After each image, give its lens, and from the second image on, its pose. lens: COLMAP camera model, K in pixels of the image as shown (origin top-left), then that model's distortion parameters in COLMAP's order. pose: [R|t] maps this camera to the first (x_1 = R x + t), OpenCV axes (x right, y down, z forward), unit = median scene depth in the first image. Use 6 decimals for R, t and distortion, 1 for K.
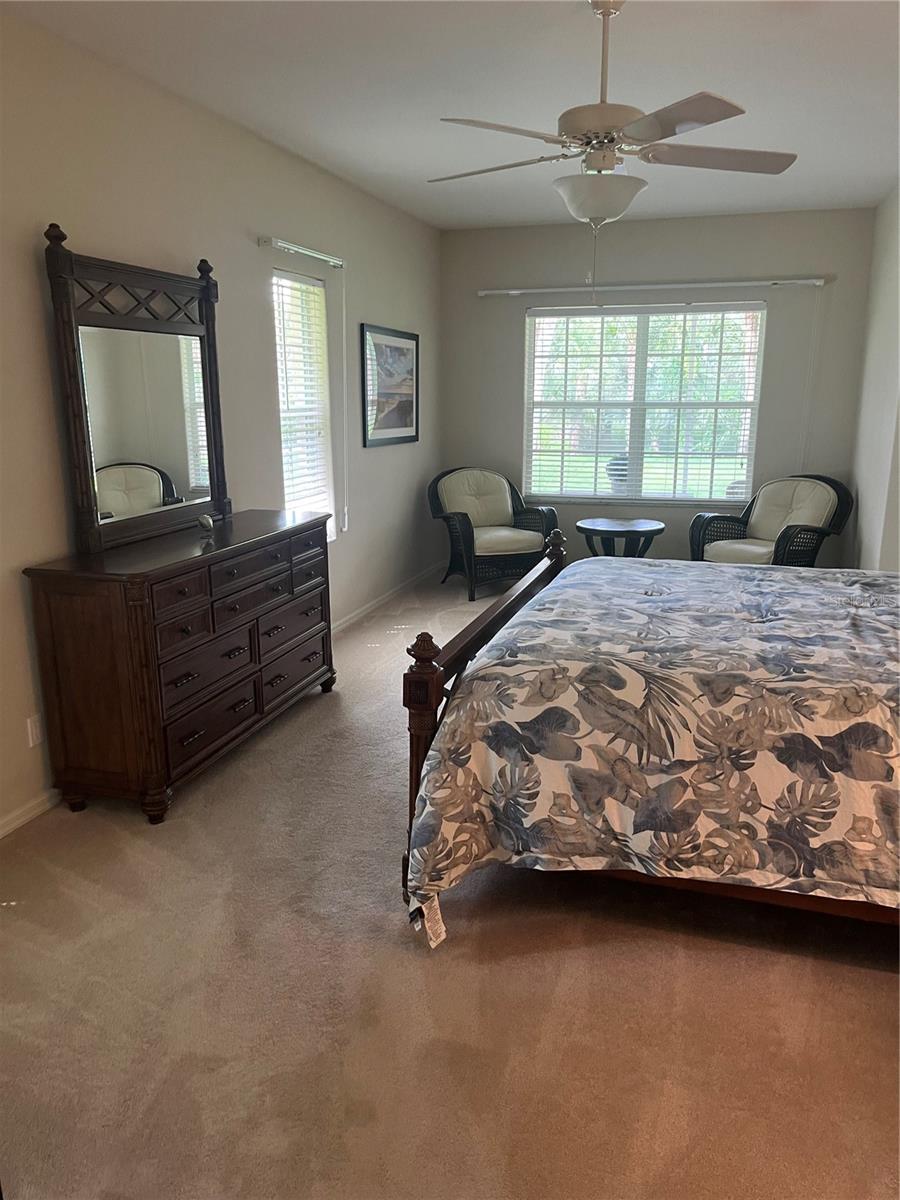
lens RADIAL K [[921.2, 0, 446.9], [0, 921.2, 601.5], [0, 0, 1]] dist [0.073659, -0.108258]
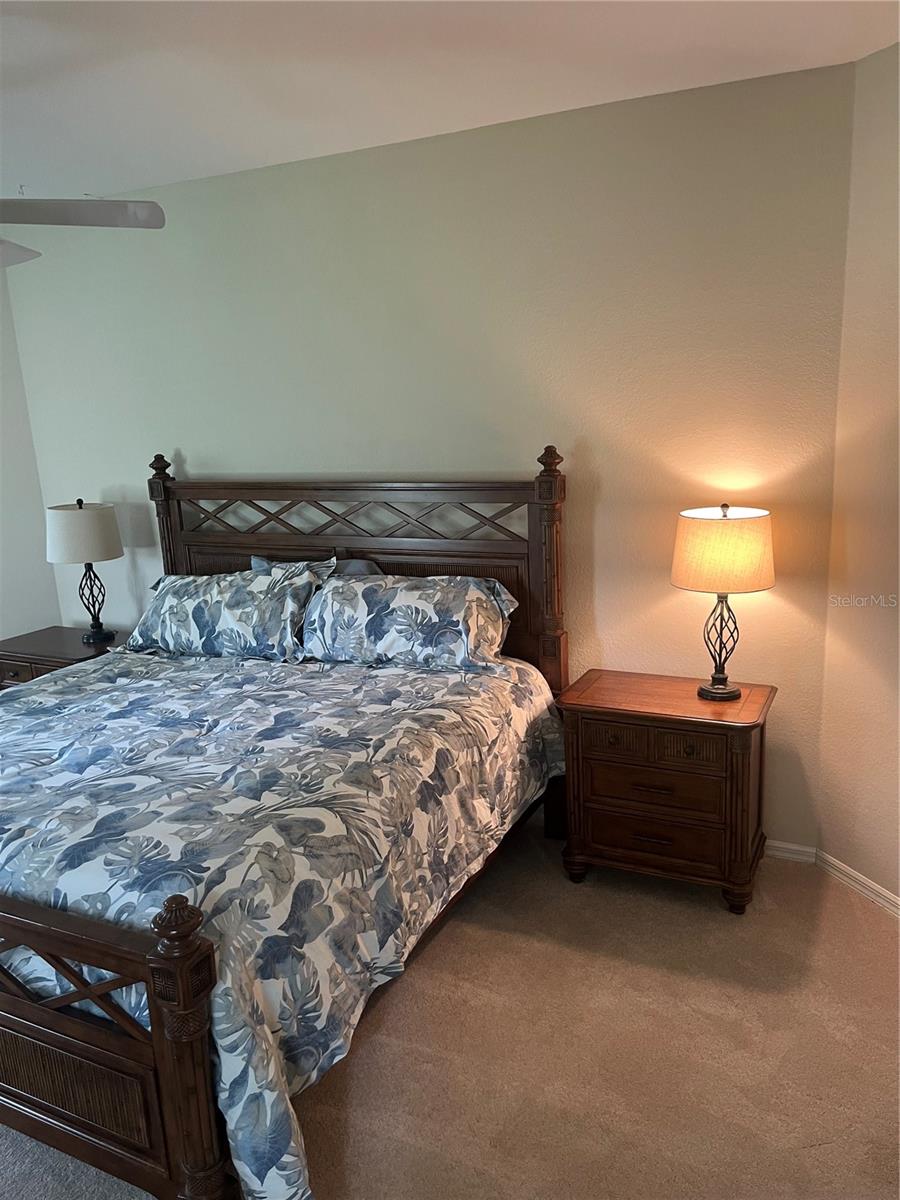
lens RADIAL K [[921.2, 0, 448.9], [0, 921.2, 600.6], [0, 0, 1]] dist [0.073659, -0.108258]
pose [[0.144835, -0.227104, 0.963040, -0.630959], [0.272334, 0.944860, 0.181860, -0.253852], [-0.951240, 0.235929, 0.198697, 0.610057]]
